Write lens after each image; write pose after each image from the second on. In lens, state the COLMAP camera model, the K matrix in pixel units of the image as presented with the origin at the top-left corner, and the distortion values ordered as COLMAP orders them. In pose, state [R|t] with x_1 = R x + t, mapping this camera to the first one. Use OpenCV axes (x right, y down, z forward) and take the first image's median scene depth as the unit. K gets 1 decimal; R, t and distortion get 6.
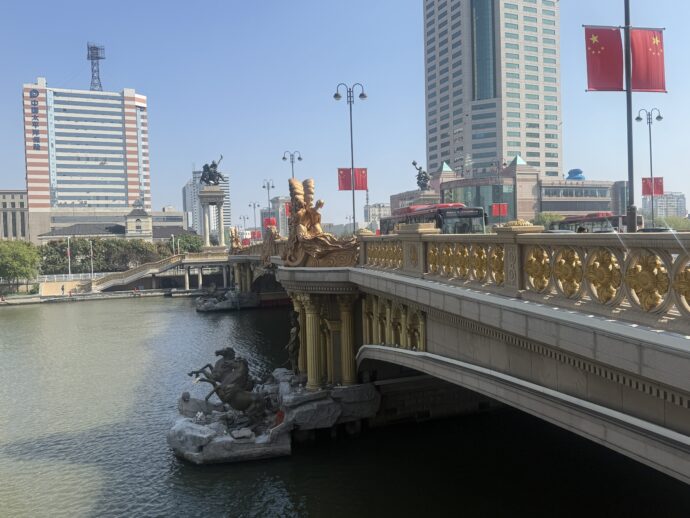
lens RADIAL K [[637.1, 0, 346.7], [0, 637.1, 262.7], [0, 0, 1]] dist [0.002747, 0.000000]
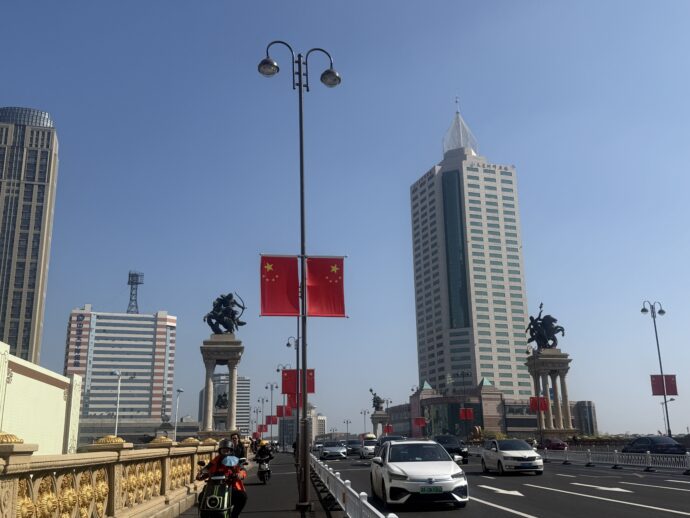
lens RADIAL K [[714.5, 0, 347.0], [0, 714.5, 254.5], [0, 0, 1]] dist [0.118791, 0.000000]
pose [[0.998539, -0.001052, -0.054022, 0.064291], [-0.015258, 0.953630, -0.300594, 0.014722], [0.051833, 0.300979, 0.952221, -0.264973]]
